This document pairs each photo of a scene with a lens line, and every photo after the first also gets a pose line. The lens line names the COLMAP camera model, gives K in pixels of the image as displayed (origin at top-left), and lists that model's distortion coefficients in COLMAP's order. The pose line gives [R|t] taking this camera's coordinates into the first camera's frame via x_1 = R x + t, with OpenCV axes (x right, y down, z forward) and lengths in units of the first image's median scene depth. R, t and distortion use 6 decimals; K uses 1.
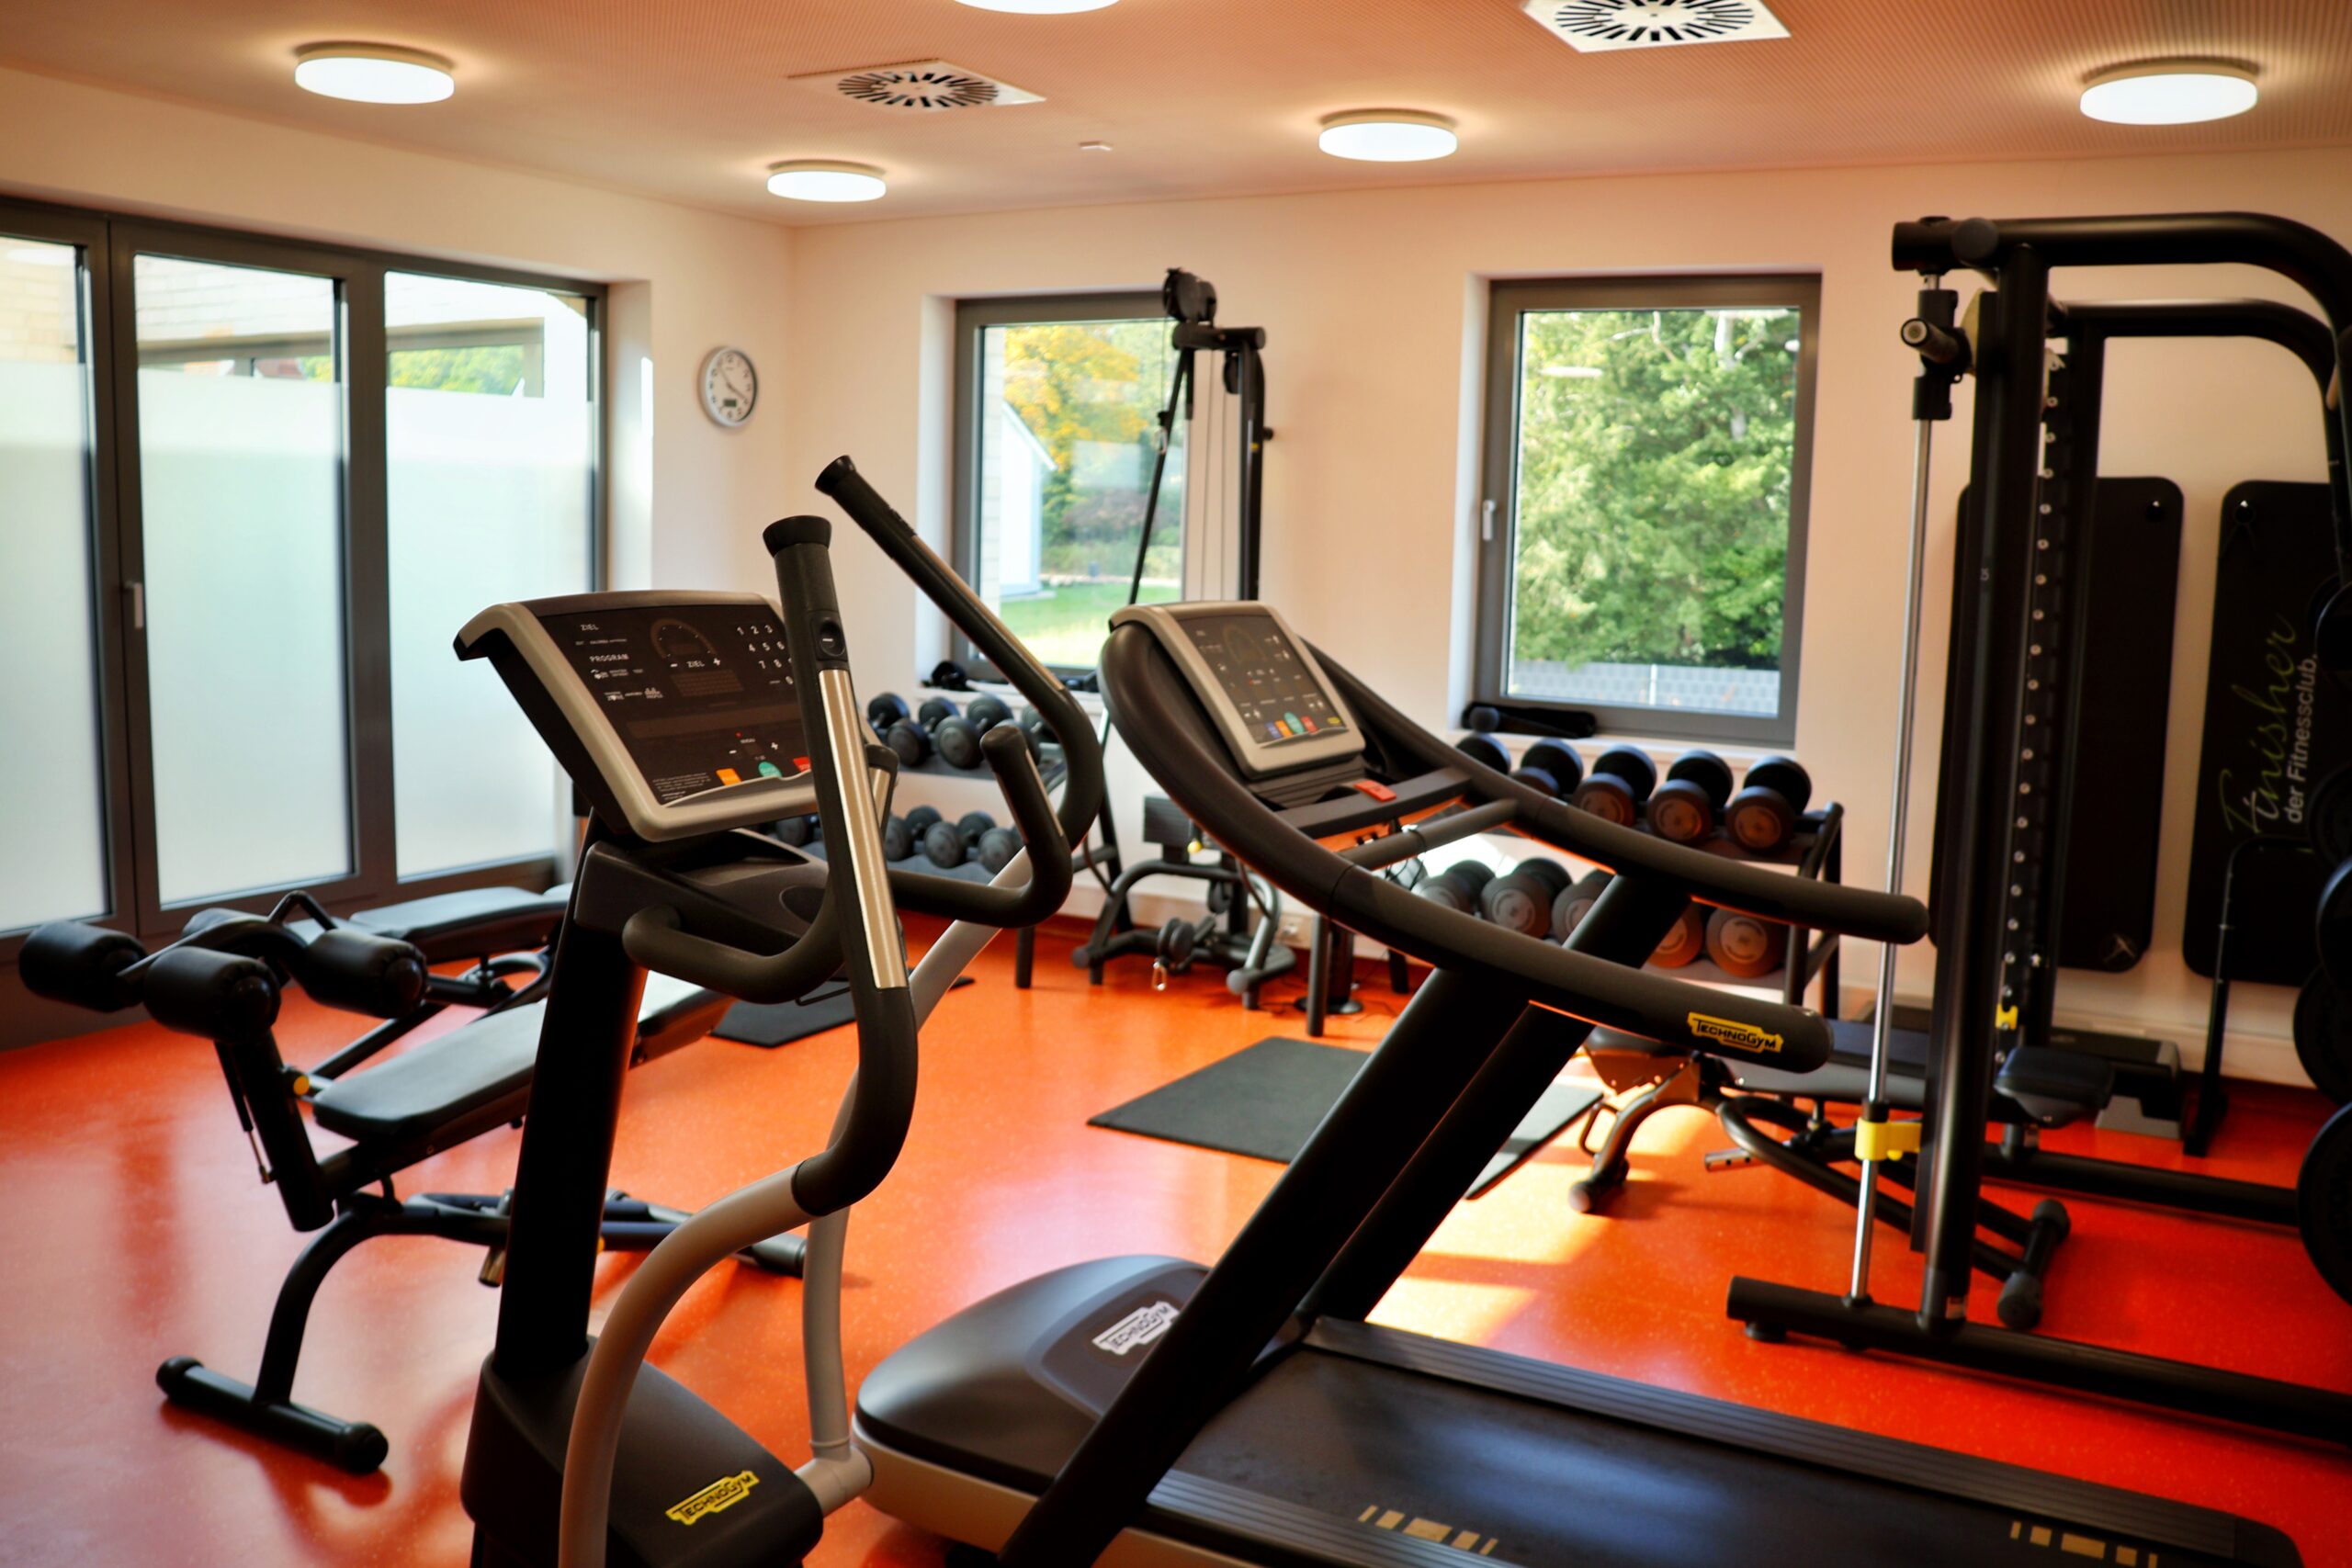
lens RADIAL K [[1995.9, 0, 1201.6], [0, 1995.9, 766.9], [0, 0, 1]] dist [-0.141513, 0.120376]
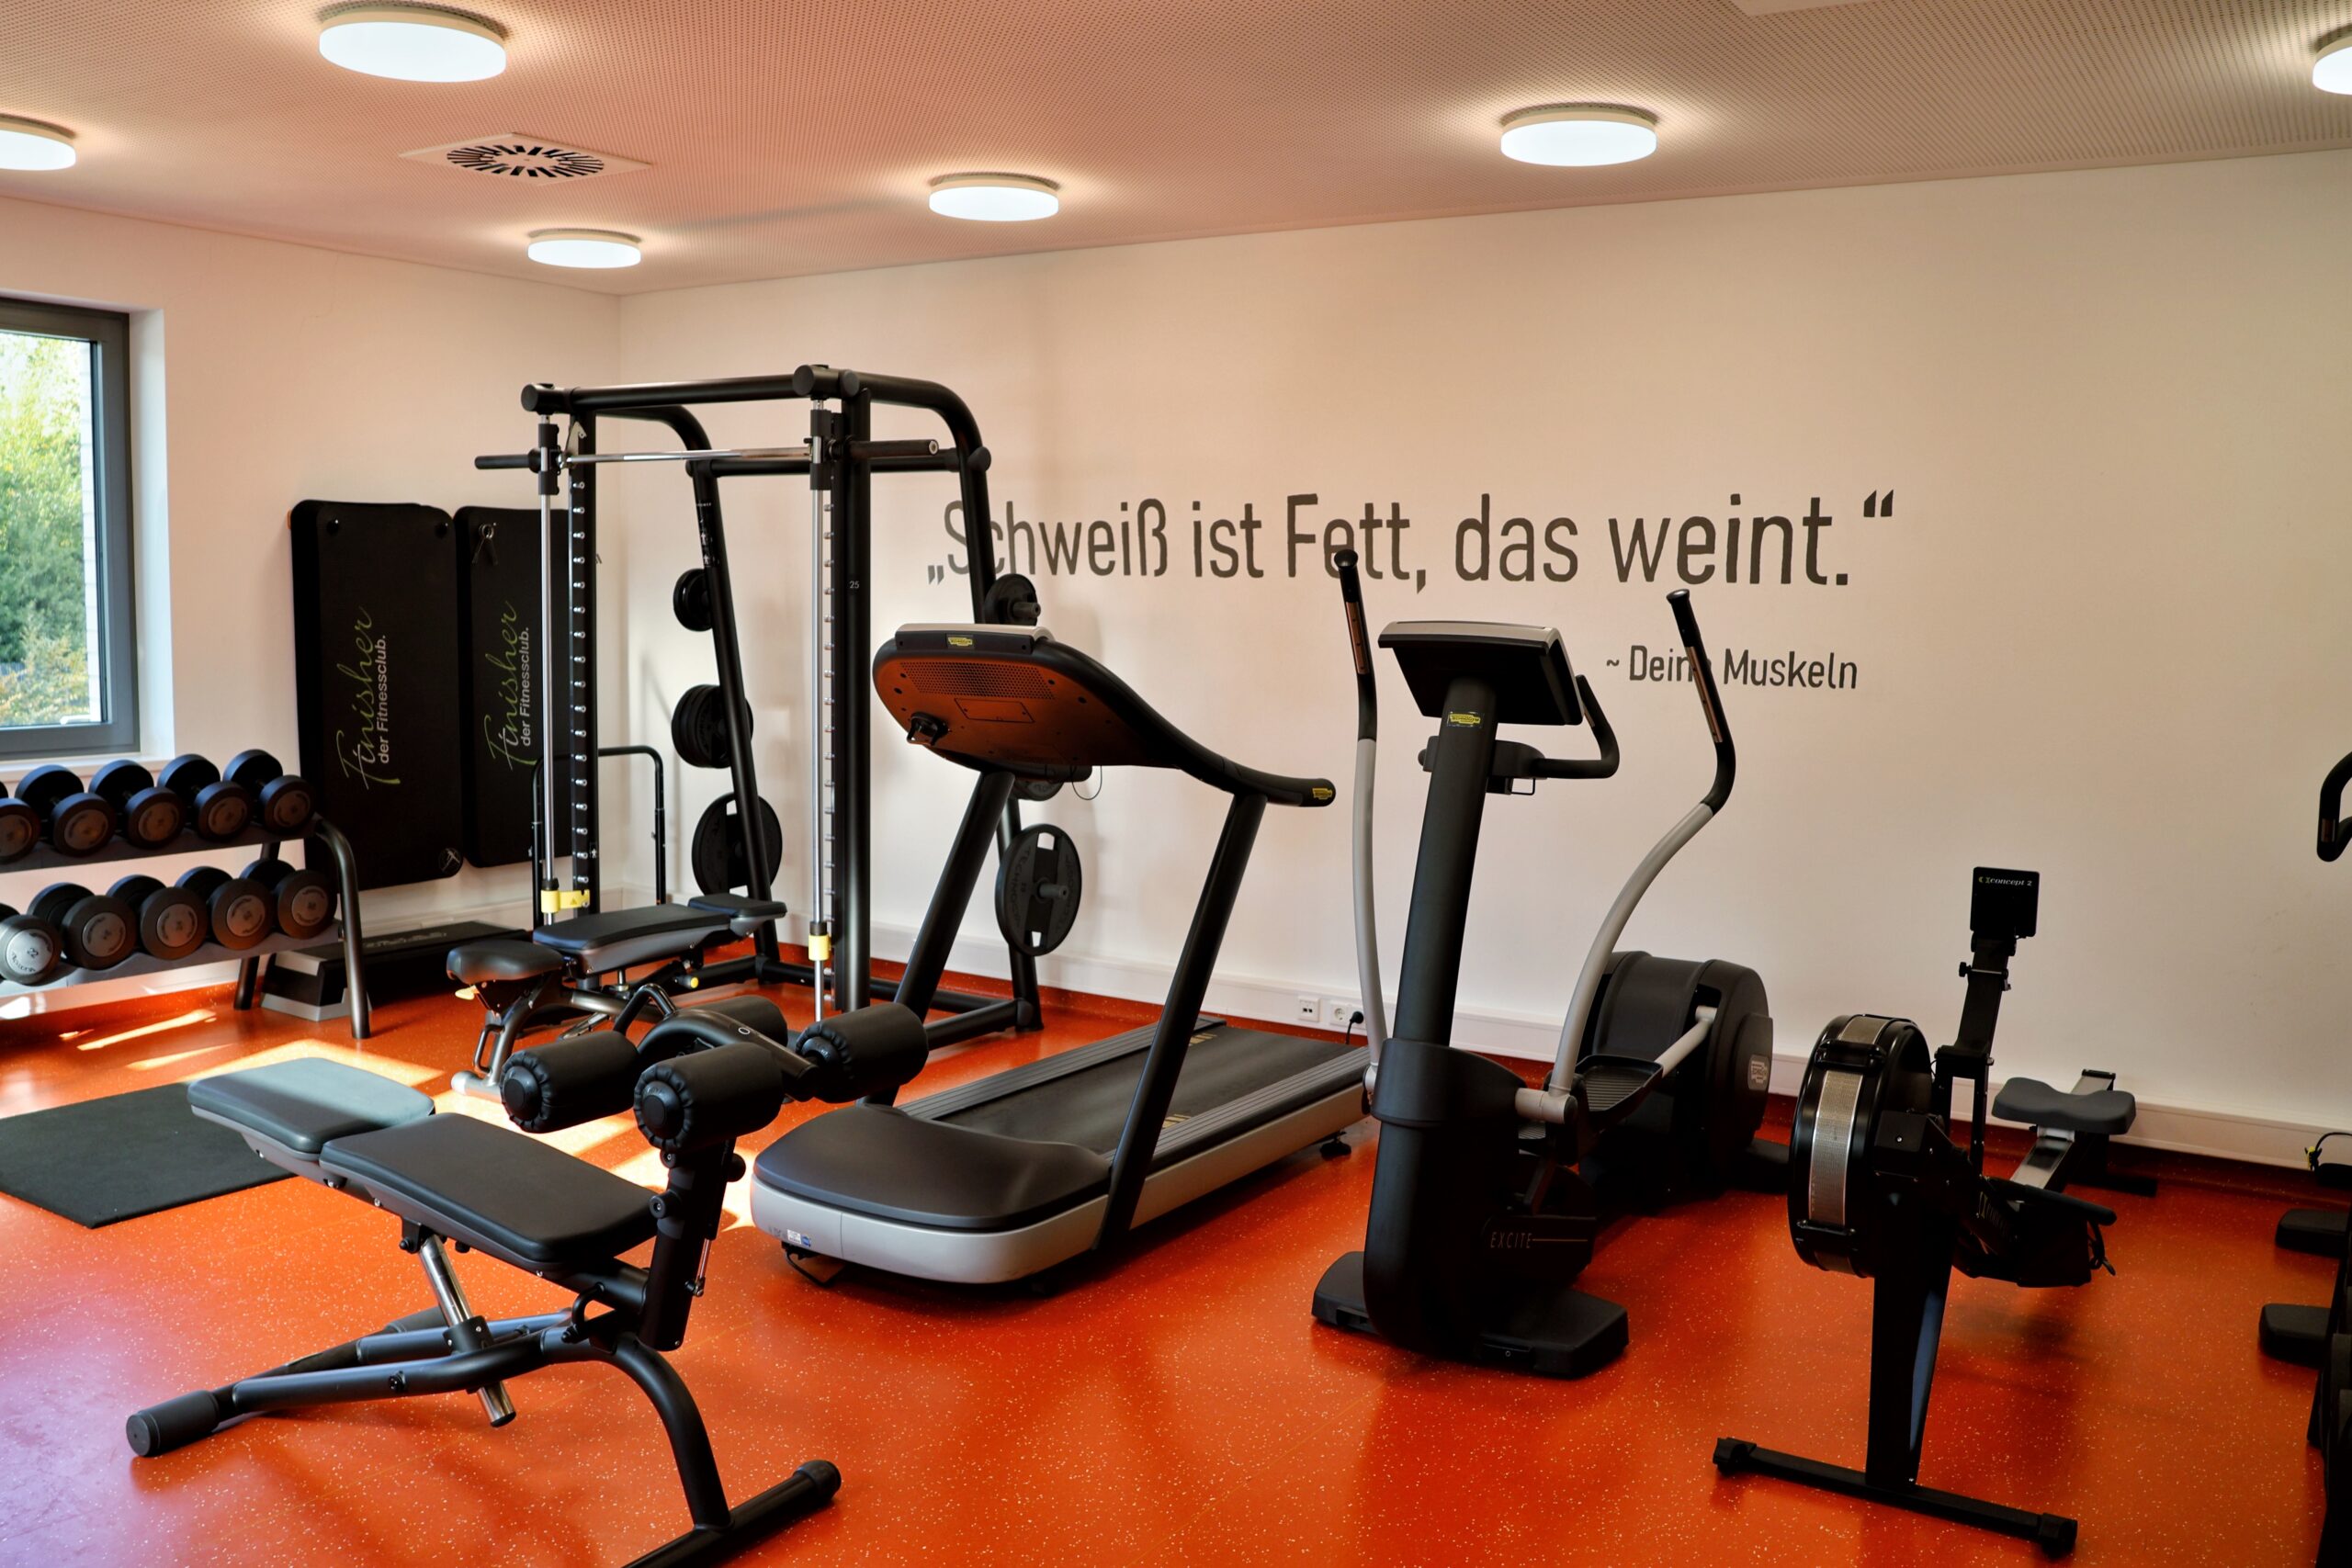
lens RADIAL K [[1995.9, 0, 1144.9], [0, 1995.9, 740.9], [0, 0, 1]] dist [-0.141513, 0.120376]
pose [[0.090793, -0.109178, 0.989867, -0.225317], [0.107555, 0.989233, 0.099243, -0.020141], [-0.990045, 0.097454, 0.101558, 0.112443]]
